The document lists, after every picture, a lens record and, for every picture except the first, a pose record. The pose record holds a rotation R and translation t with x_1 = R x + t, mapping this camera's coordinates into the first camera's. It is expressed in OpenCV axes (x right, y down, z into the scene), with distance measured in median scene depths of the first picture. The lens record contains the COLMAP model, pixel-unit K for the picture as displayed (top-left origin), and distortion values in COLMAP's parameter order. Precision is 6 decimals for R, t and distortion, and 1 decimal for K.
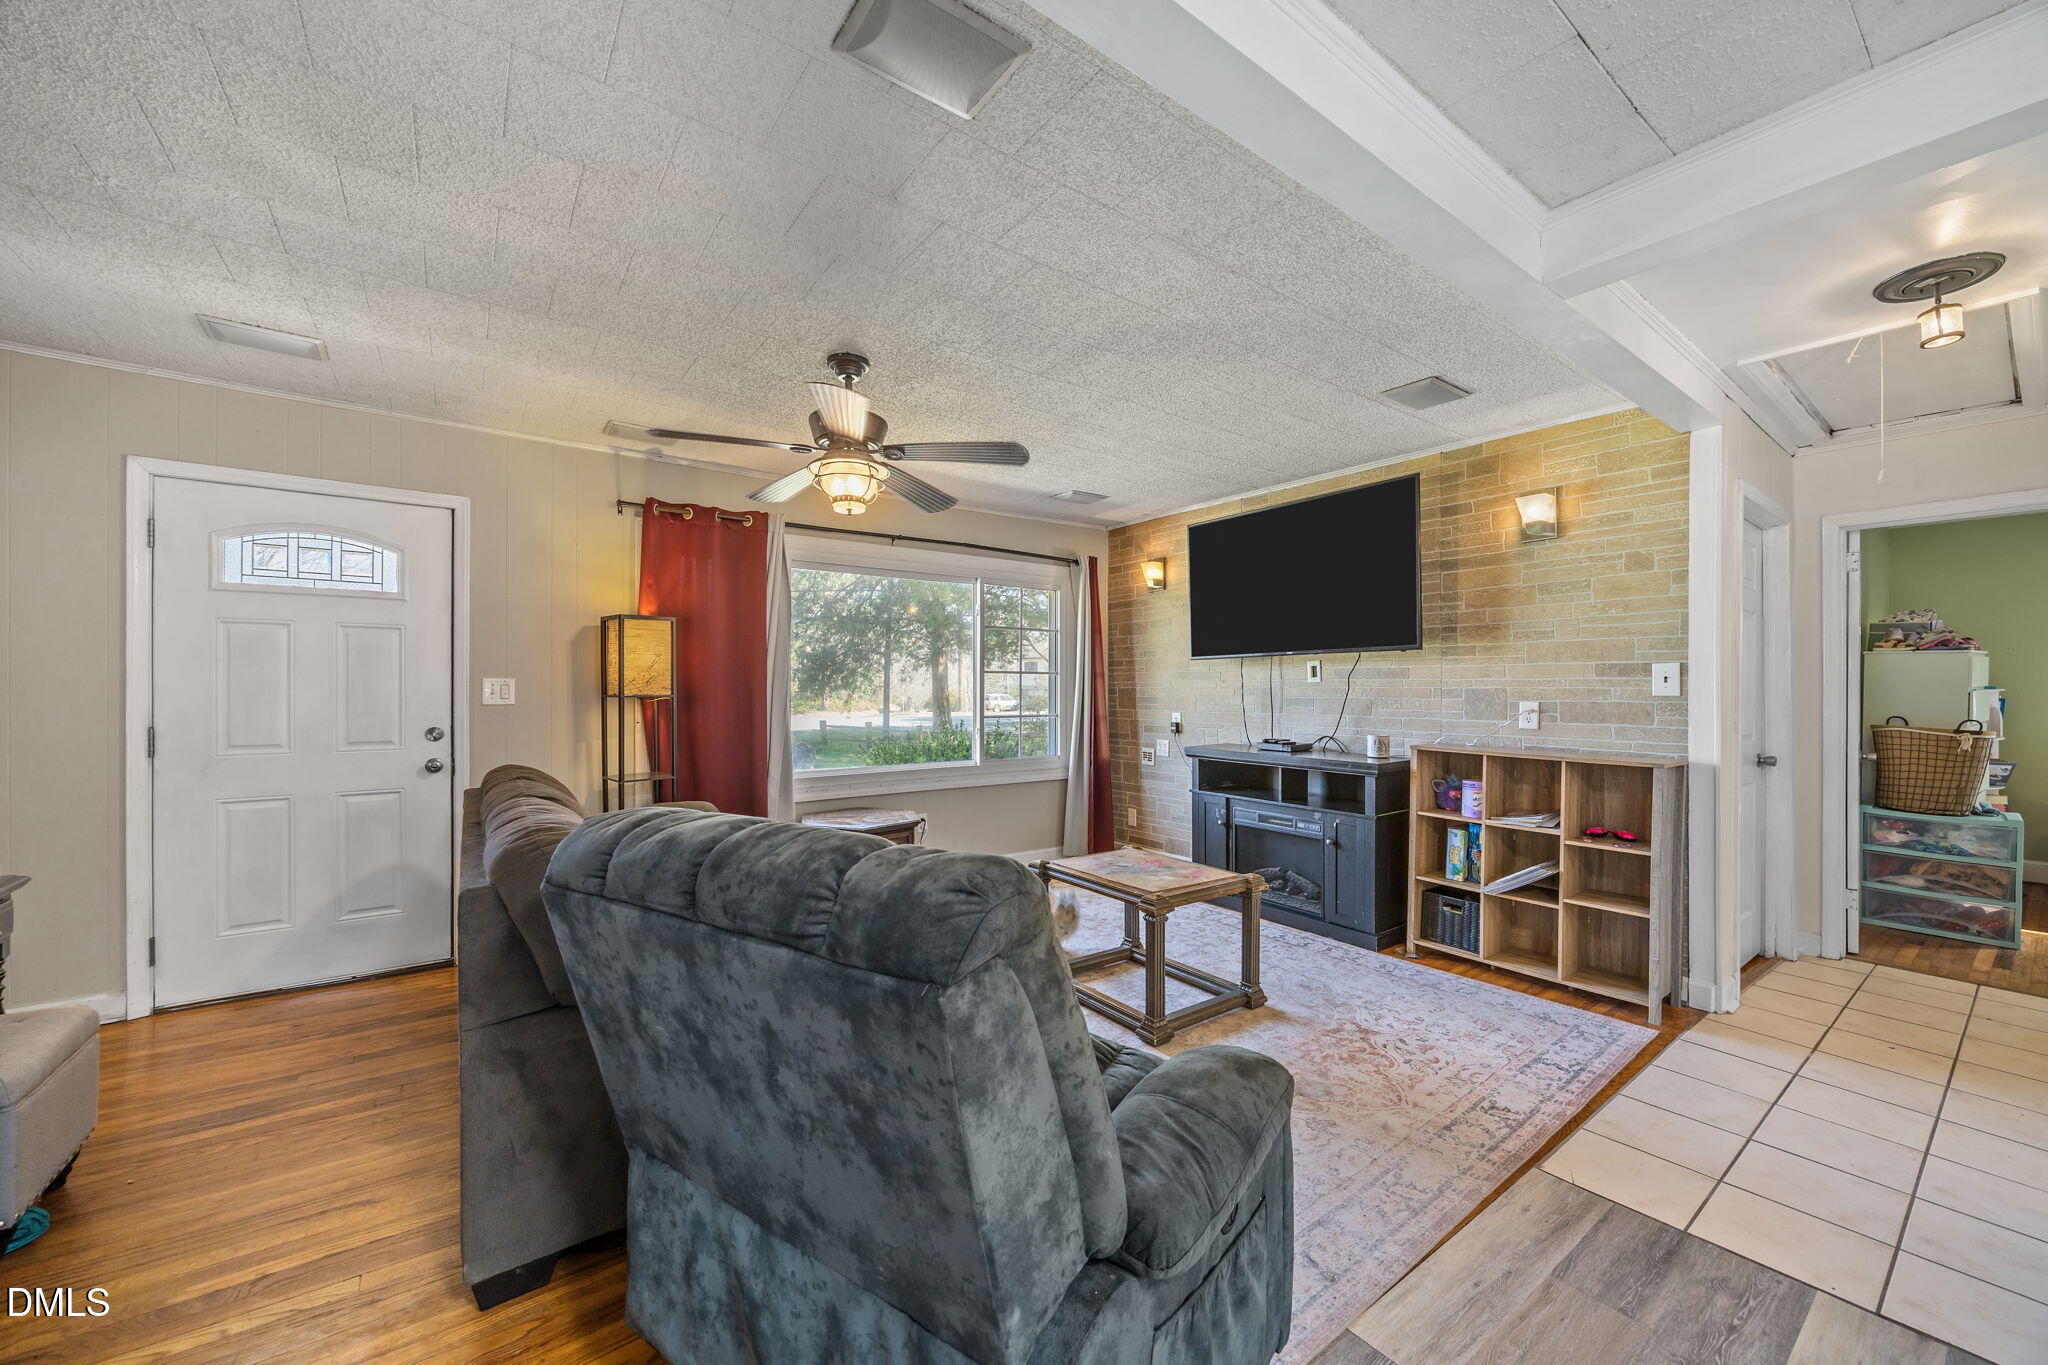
lens RADIAL K [[780.5, 0, 1042.8], [0, 780.5, 692.6], [0, 0, 1]] dist [-0.003276, 0.000406]
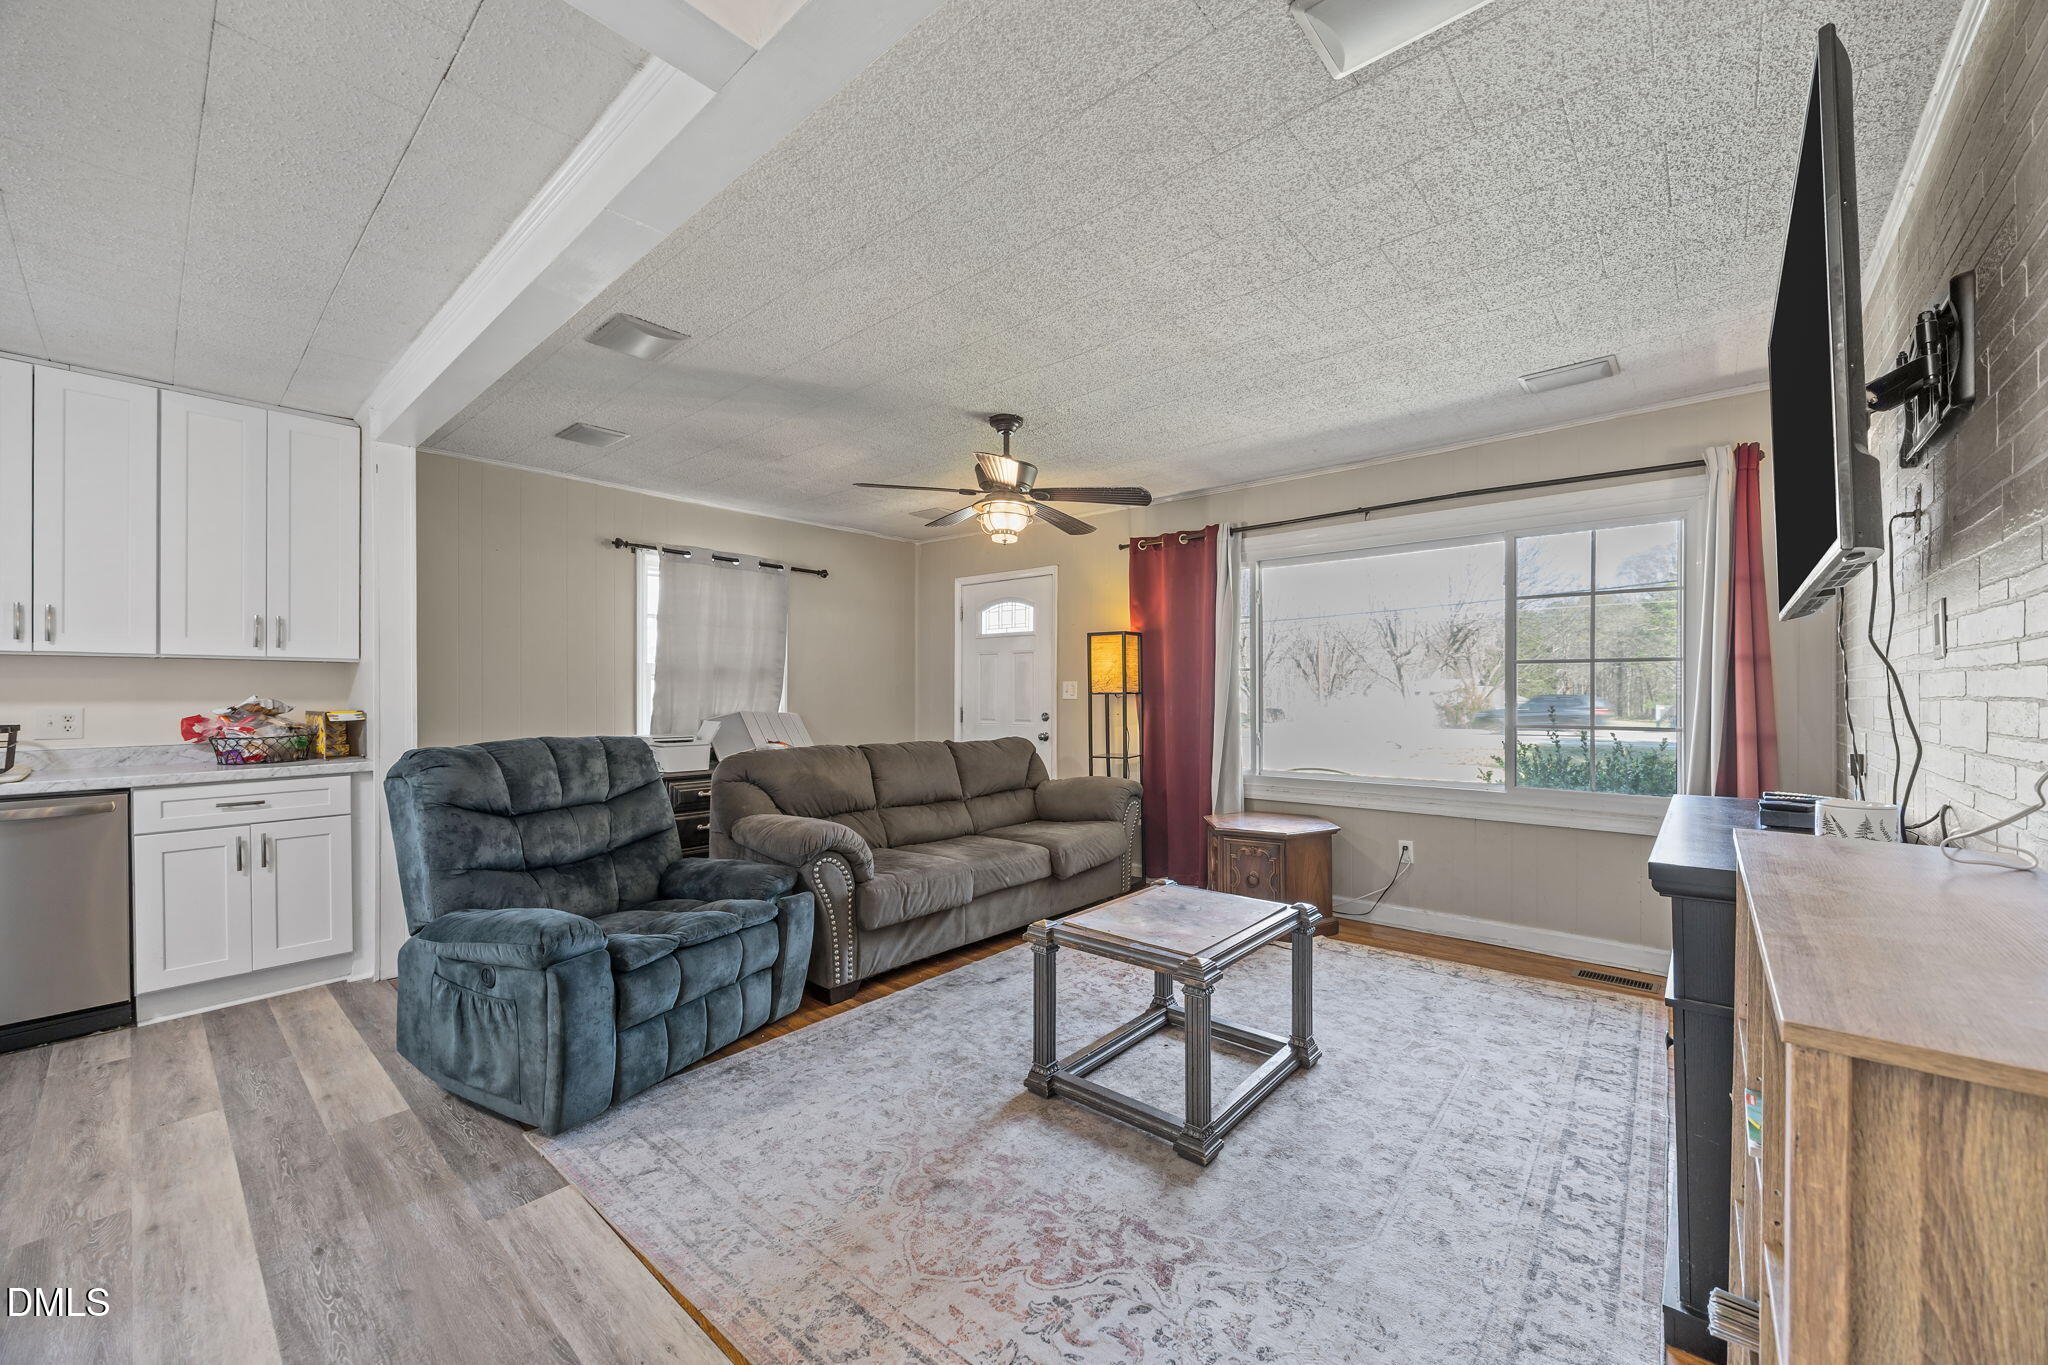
lens RADIAL K [[780.5, 0, 1042.8], [0, 780.5, 692.6], [0, 0, 1]] dist [-0.003276, 0.000406]
pose [[0.220396, -0.000664, -0.975410, 0.743421], [-0.003828, 0.999991, -0.001546, 0.005584], [0.975403, 0.004074, 0.220391, 0.606081]]
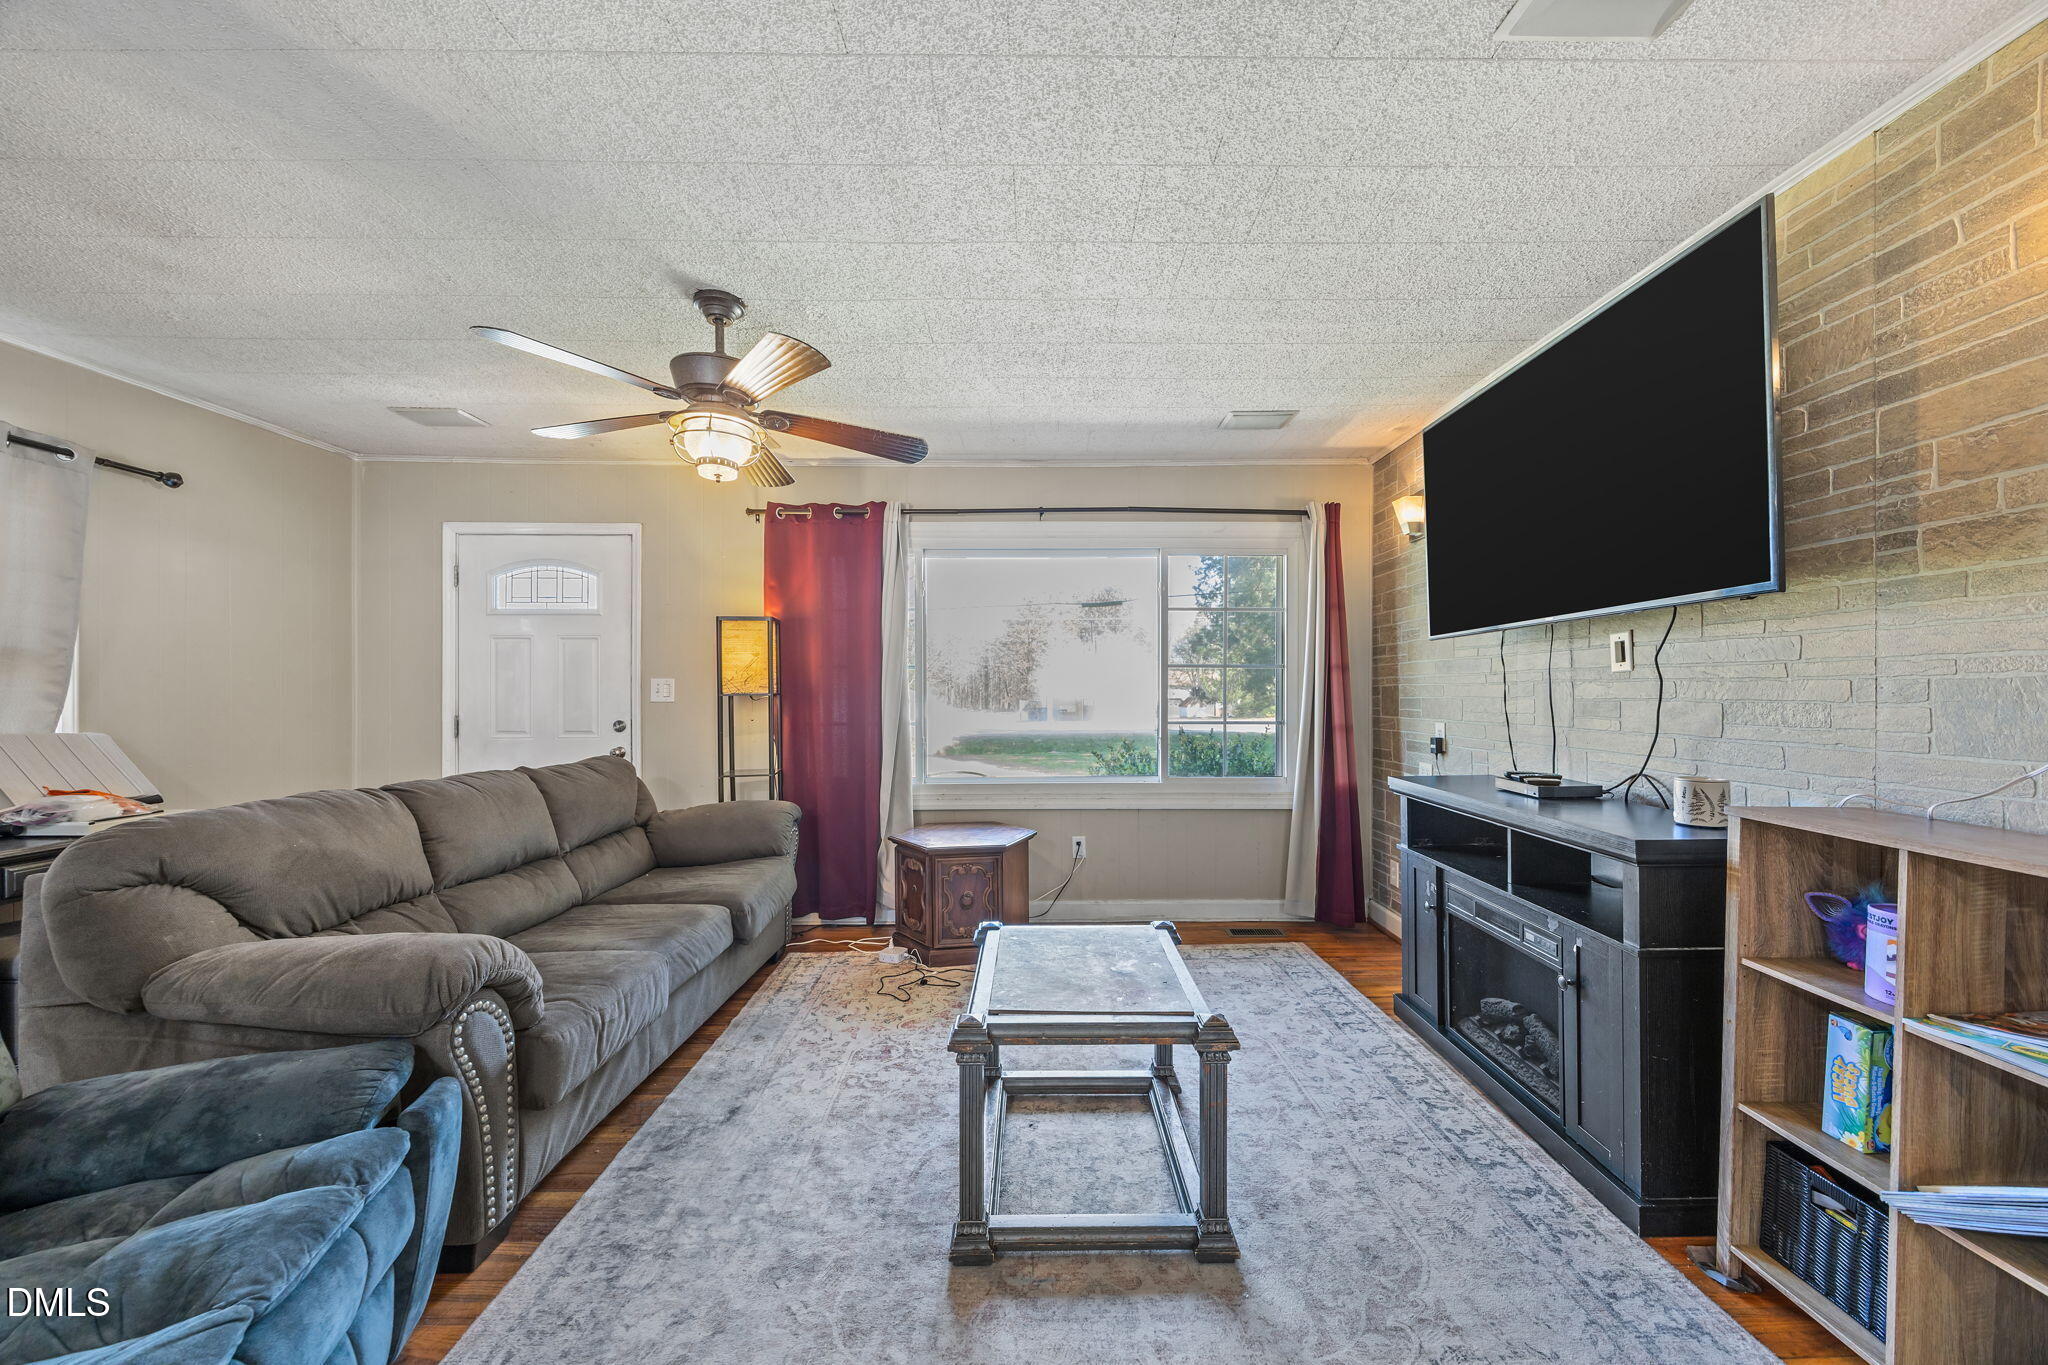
lens RADIAL K [[780.5, 0, 1042.8], [0, 780.5, 692.6], [0, 0, 1]] dist [-0.003276, 0.000406]
pose [[0.804228, -0.000120, -0.594320, 0.419402], [-0.001442, 0.999997, -0.002153, 0.003465], [0.594319, 0.002589, 0.804226, 0.404783]]
